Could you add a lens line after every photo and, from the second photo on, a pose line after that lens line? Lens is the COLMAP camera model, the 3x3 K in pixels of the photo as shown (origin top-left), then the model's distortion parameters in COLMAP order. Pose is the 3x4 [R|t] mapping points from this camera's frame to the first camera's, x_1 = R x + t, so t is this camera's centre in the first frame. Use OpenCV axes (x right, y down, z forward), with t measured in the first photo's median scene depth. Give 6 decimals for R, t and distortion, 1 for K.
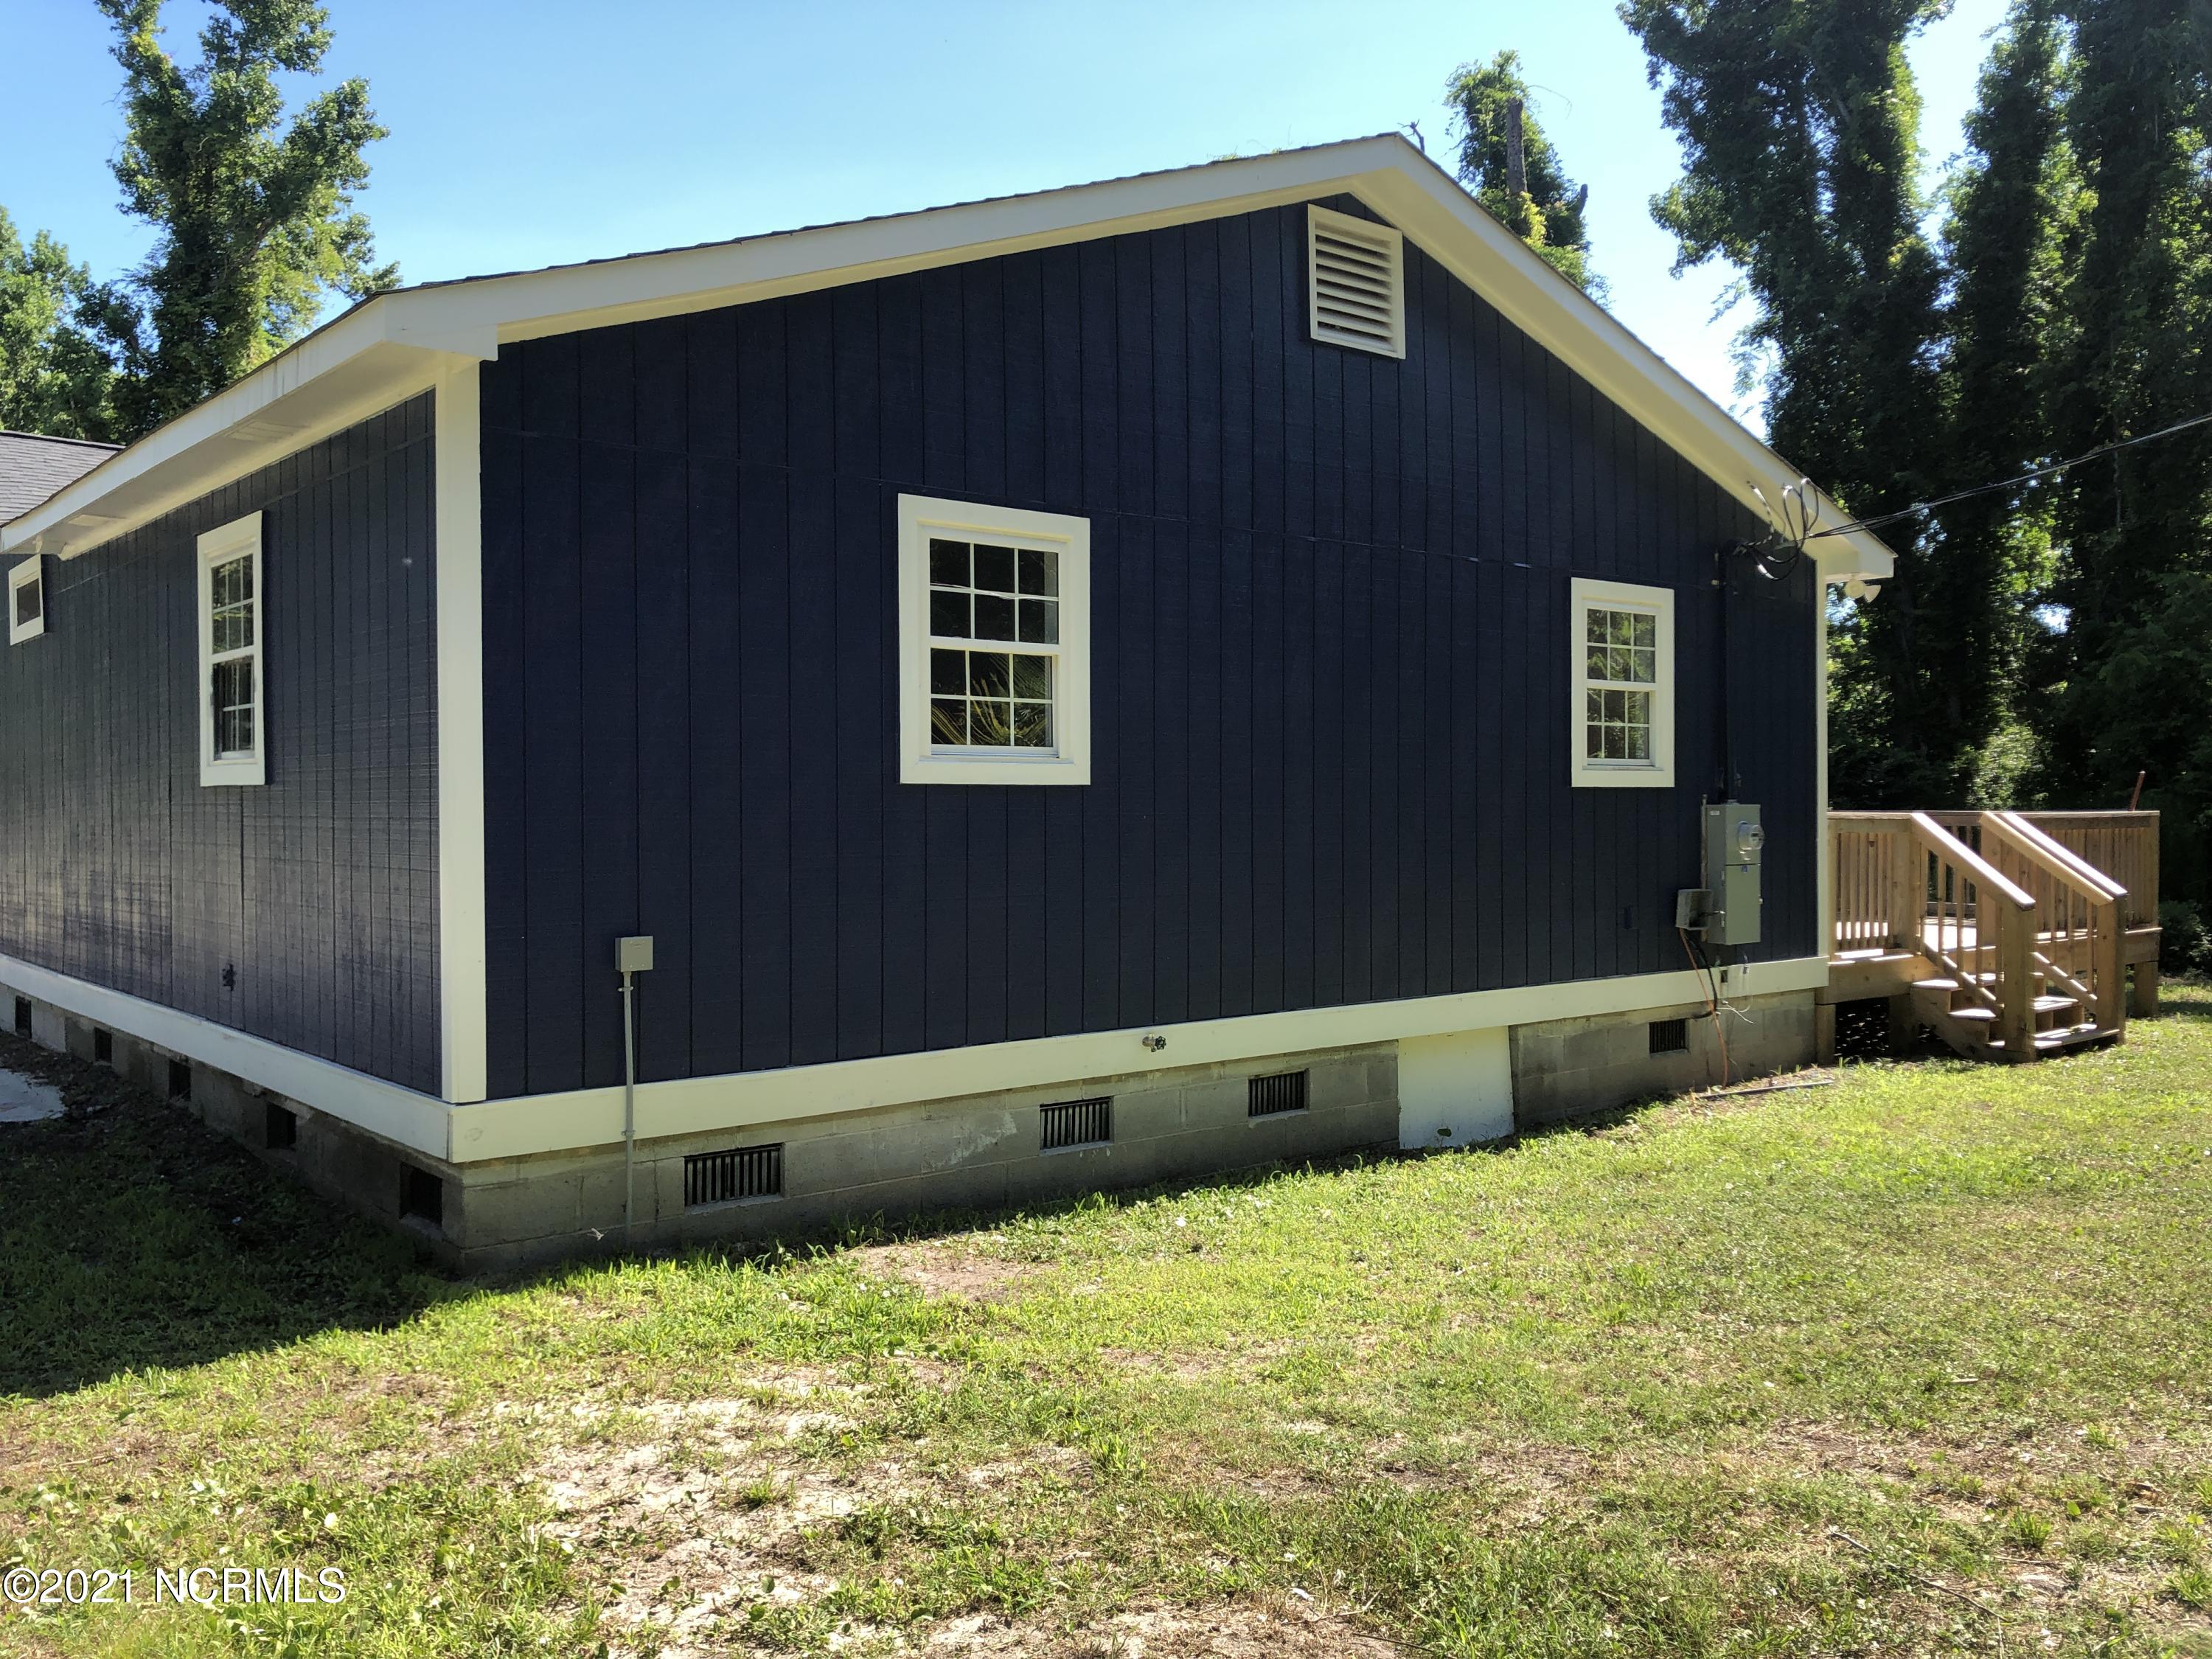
lens RADIAL K [[1844.8, 0, 1113.1], [0, 1844.8, 779.0], [0, 0, 1]] dist [0.013896, 0.000029]
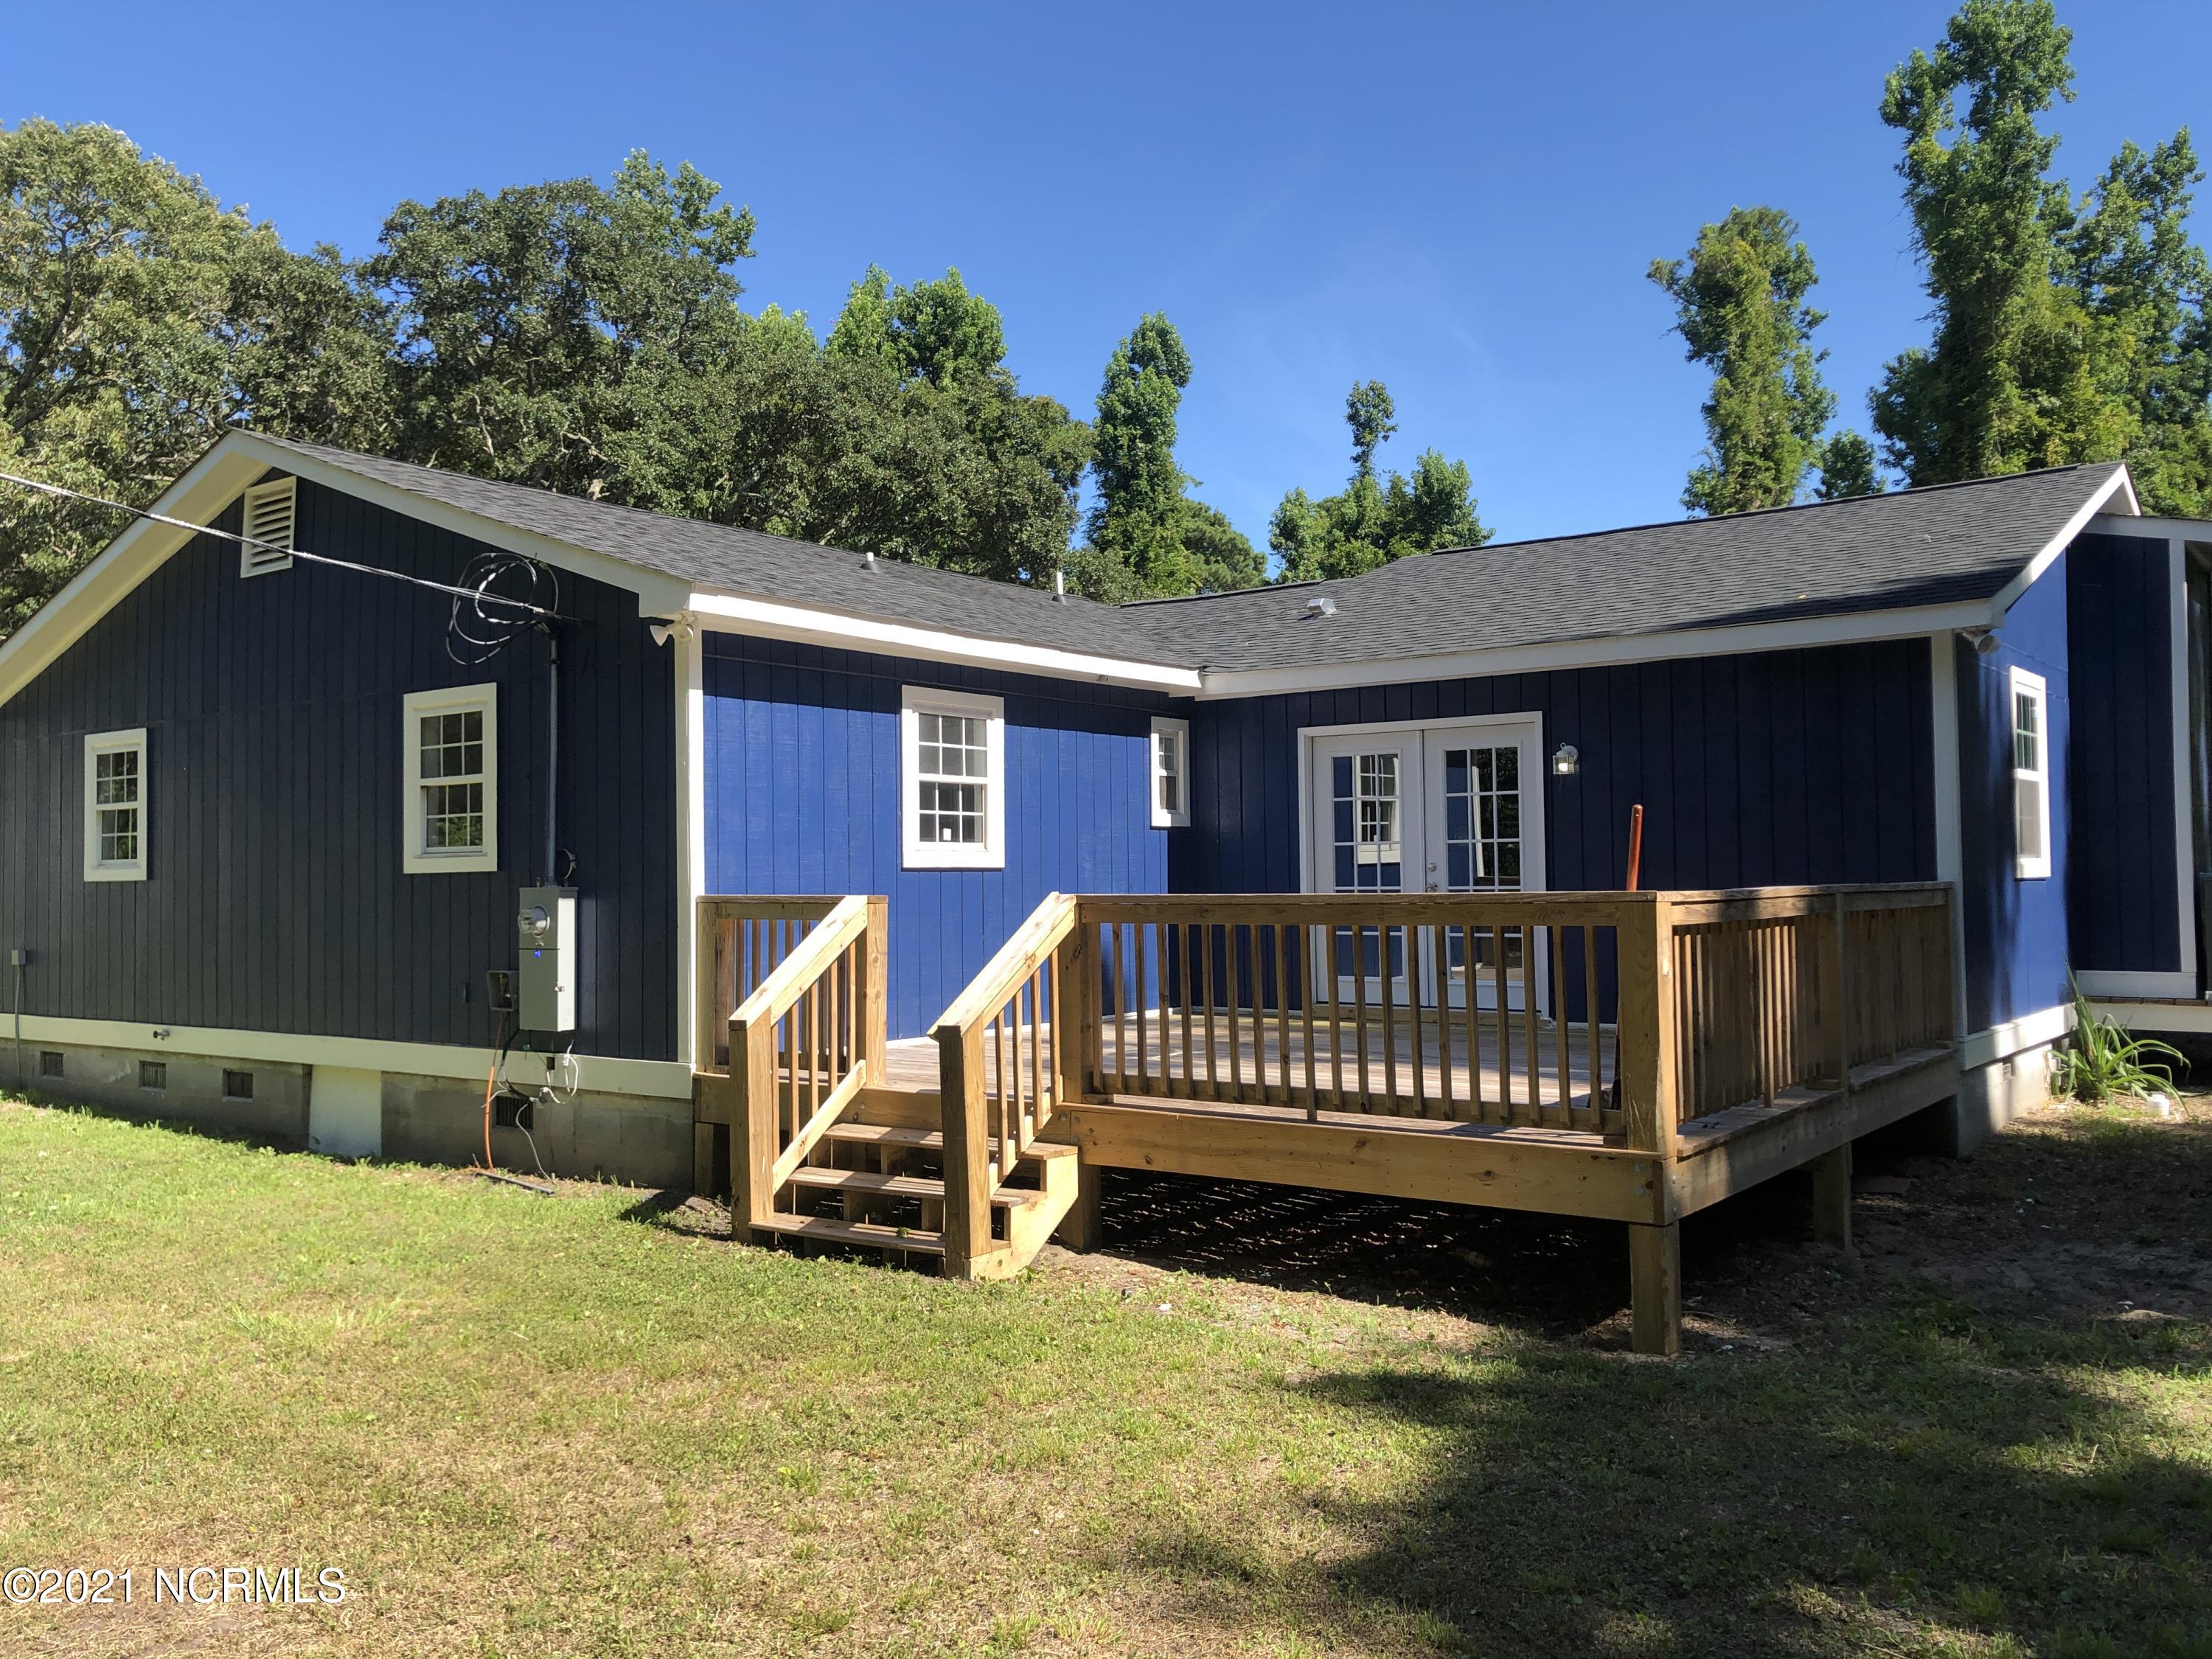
lens RADIAL K [[1752.6, 0, 1106.0], [0, 1752.6, 829.5], [0, 0, 1]] dist [0.072190, 0.000154]
pose [[0.224347, -0.024969, -0.974189, 1.438567], [0.026341, 0.999462, -0.019551, 0.009468], [0.974153, -0.021275, 0.224884, 1.180775]]
